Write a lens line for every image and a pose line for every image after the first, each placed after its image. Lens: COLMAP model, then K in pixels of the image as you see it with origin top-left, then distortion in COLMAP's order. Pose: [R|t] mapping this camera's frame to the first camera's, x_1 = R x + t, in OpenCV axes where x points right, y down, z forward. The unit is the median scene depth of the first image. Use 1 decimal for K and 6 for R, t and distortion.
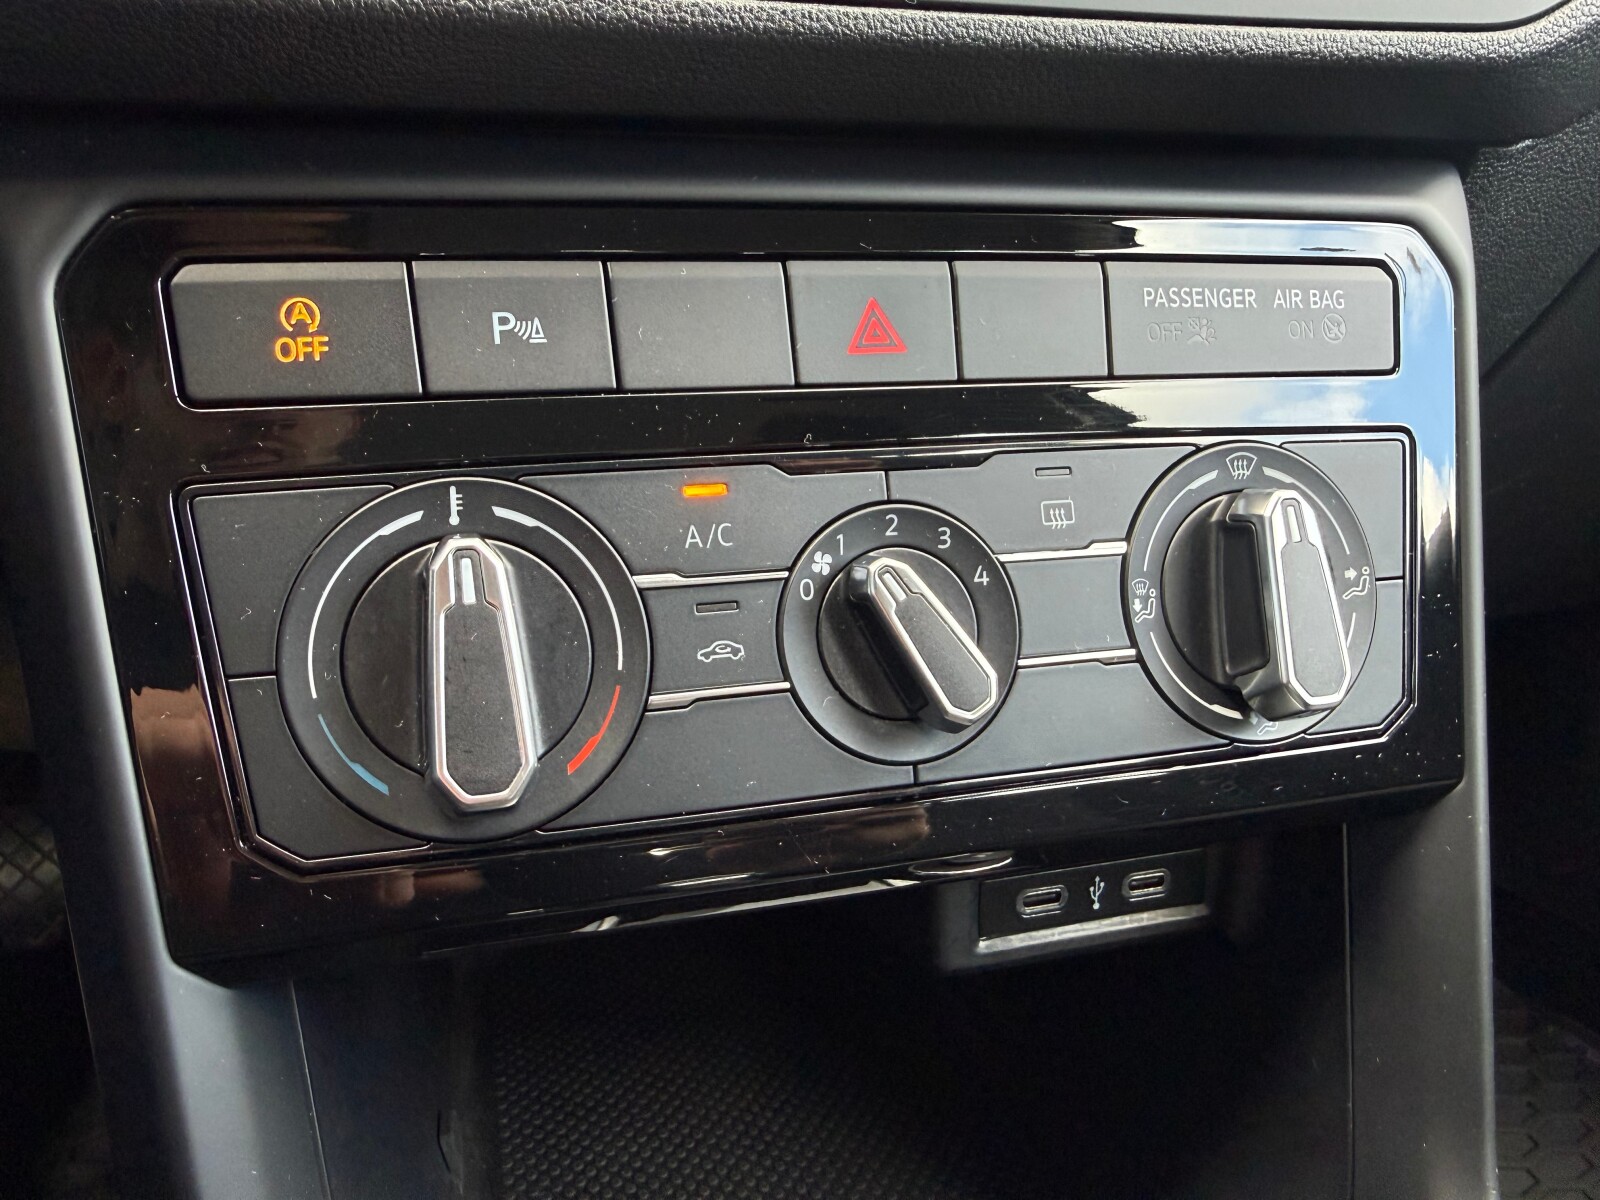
lens RADIAL K [[1142.2, 0, 732.7], [0, 1142.2, 555.9], [0, 0, 1]] dist [0.078758, -0.111505]
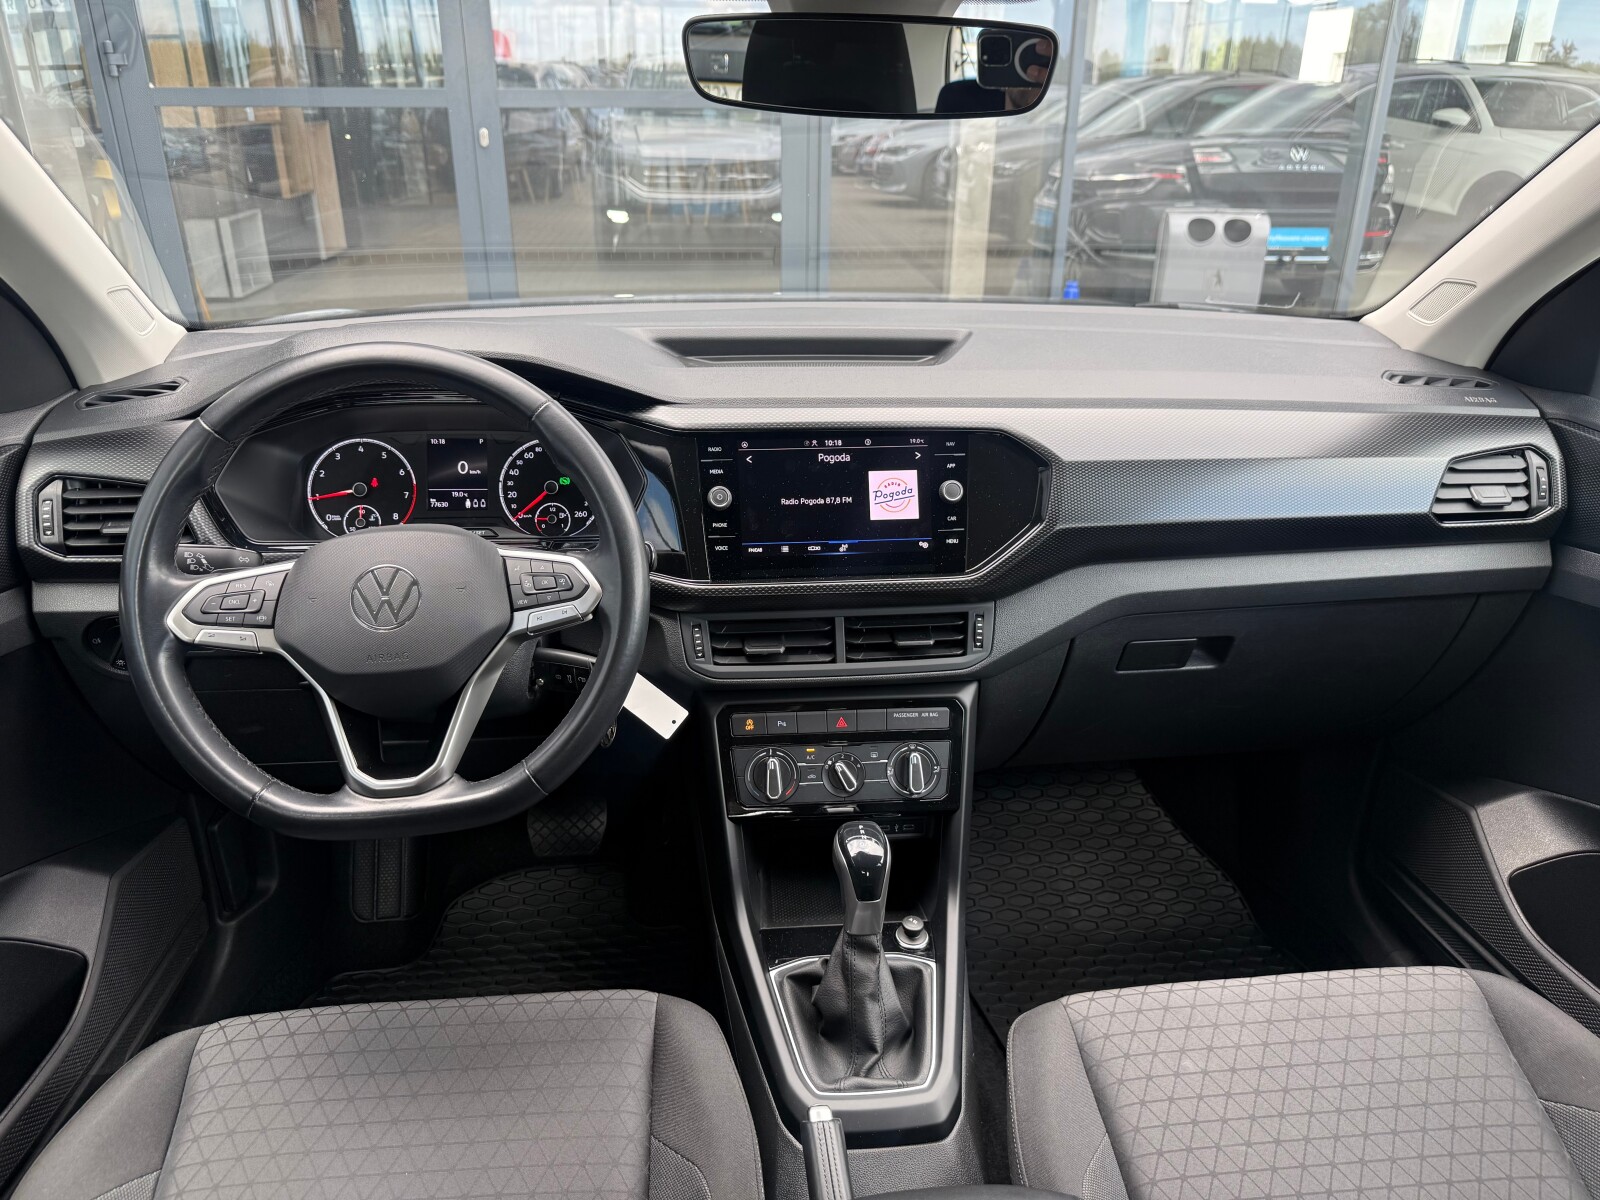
lens RADIAL K [[1142.2, 0, 808.4], [0, 1142.2, 587.2], [0, 0, 1]] dist [0.078758, -0.111505]
pose [[0.987065, 0.047190, -0.153220, 0.853758], [-0.048039, 0.998844, -0.001846, -0.907056], [0.152956, 0.009183, 0.988190, -5.006603]]
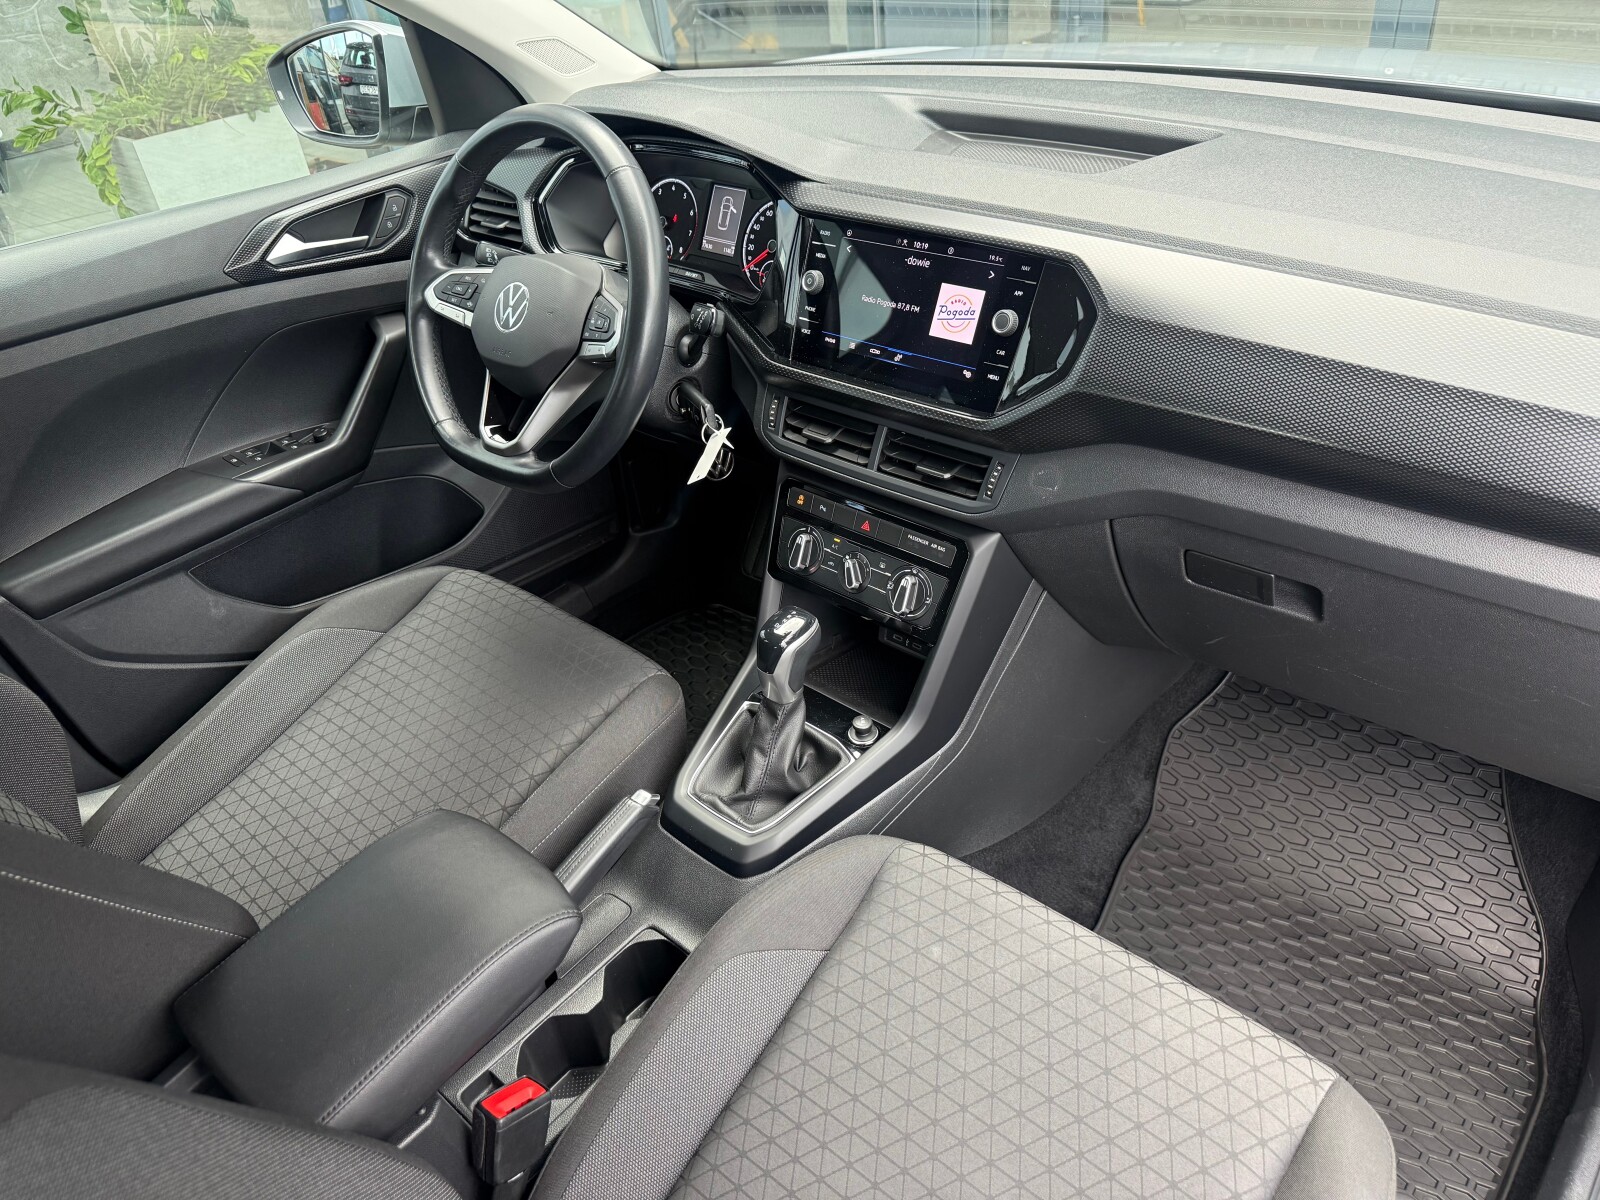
lens RADIAL K [[1142.2, 0, 808.0], [0, 1142.2, 606.5], [0, 0, 1]] dist [0.078758, -0.111505]
pose [[0.548904, 0.417693, -0.724042, 4.718094], [-0.237622, 0.908434, 0.343923, -1.898173], [0.801399, -0.016733, 0.597896, -3.008531]]
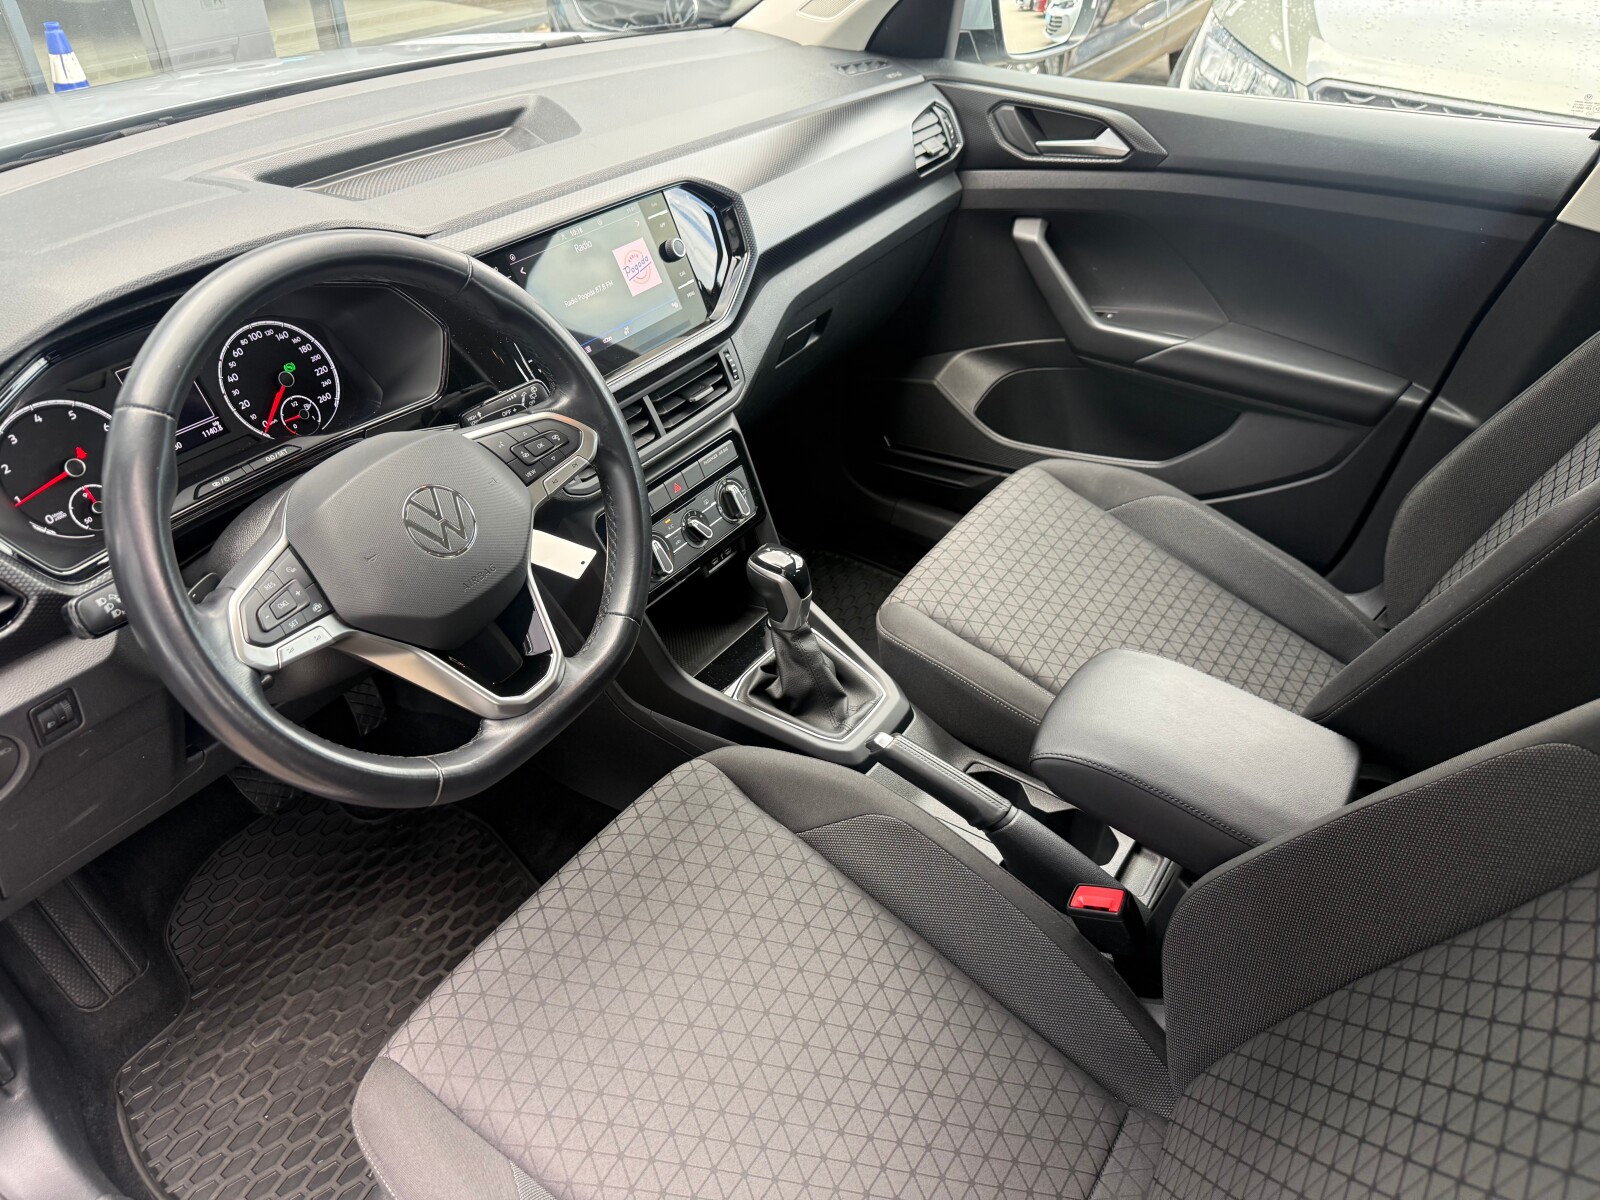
lens RADIAL K [[1142.2, 0, 814.8], [0, 1142.2, 593.8], [0, 0, 1]] dist [0.078758, -0.111505]
pose [[0.746534, -0.410186, 0.523866, -3.044368], [0.276805, 0.907455, 0.316075, -1.535076], [-0.605034, -0.090952, 0.790988, -4.824019]]
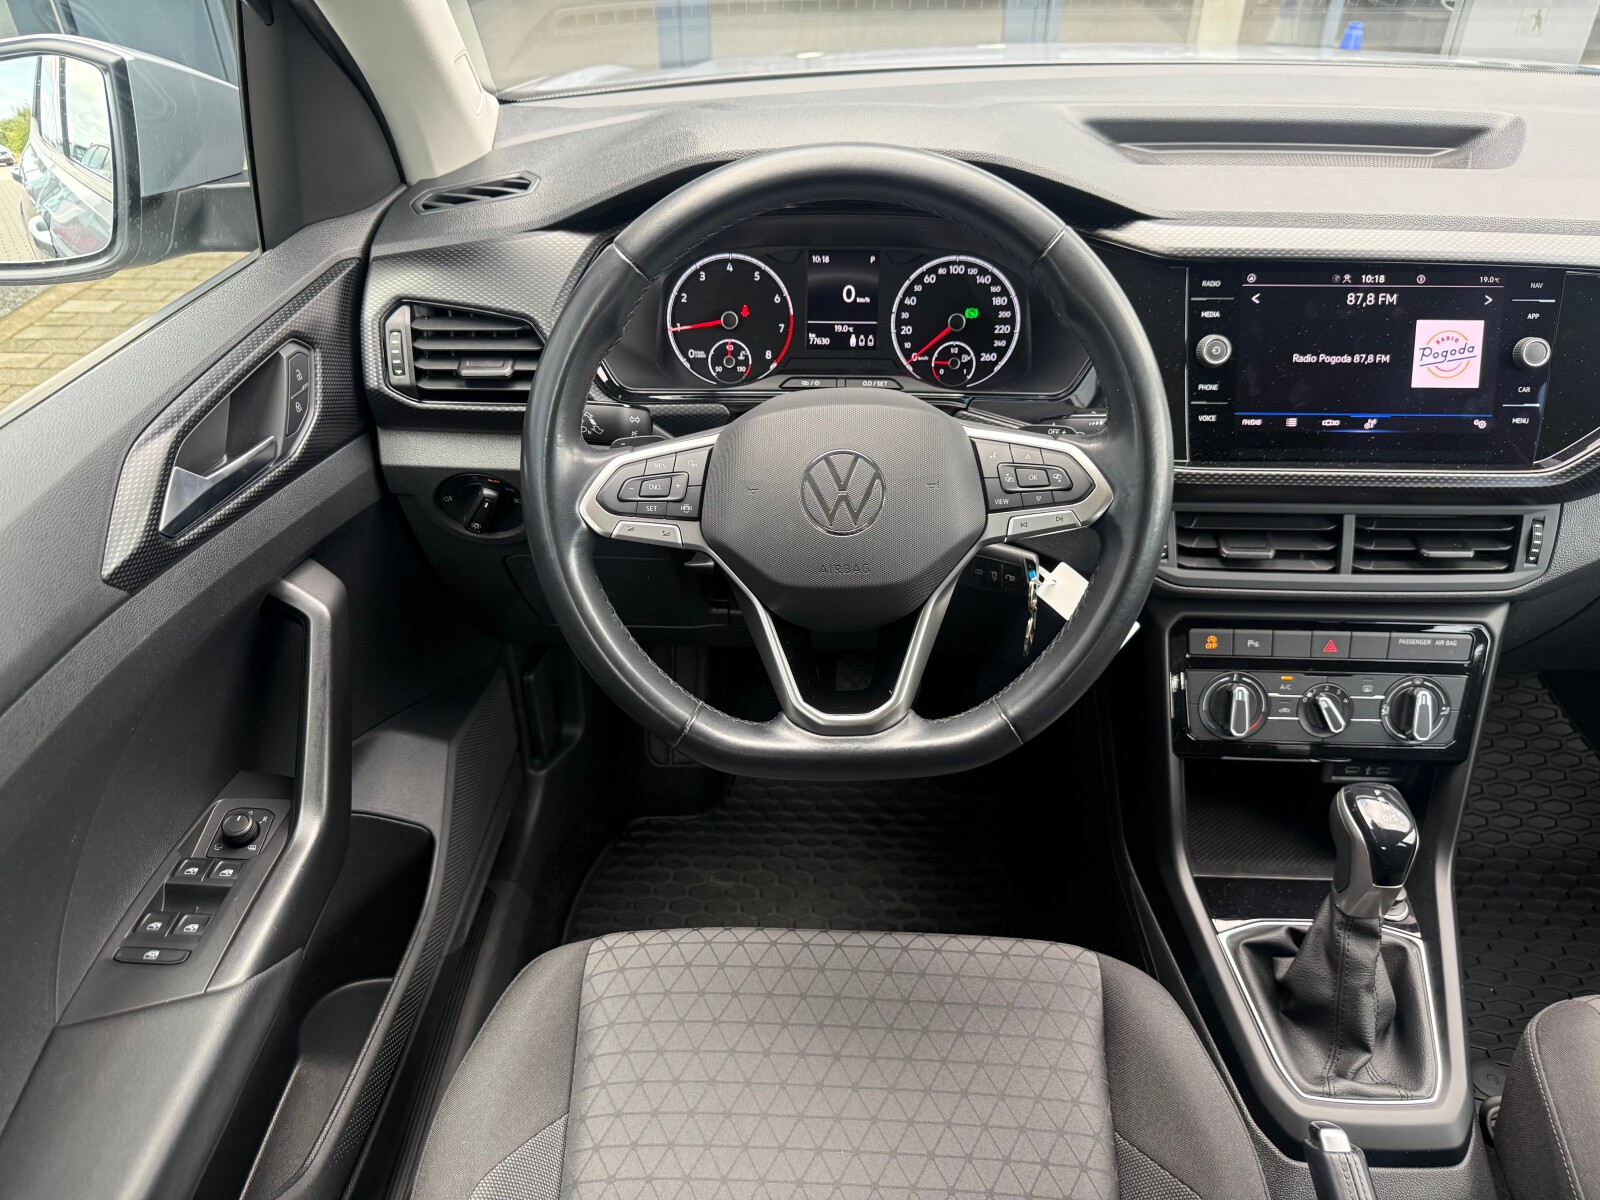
lens RADIAL K [[1142.2, 0, 794.4], [0, 1142.2, 593.8], [0, 0, 1]] dist [0.078758, -0.111505]
pose [[0.956777, 0.139289, -0.255297, -0.816163], [-0.086271, 0.974266, 0.208240, -1.237356], [0.277732, -0.177215, 0.944171, -4.126257]]
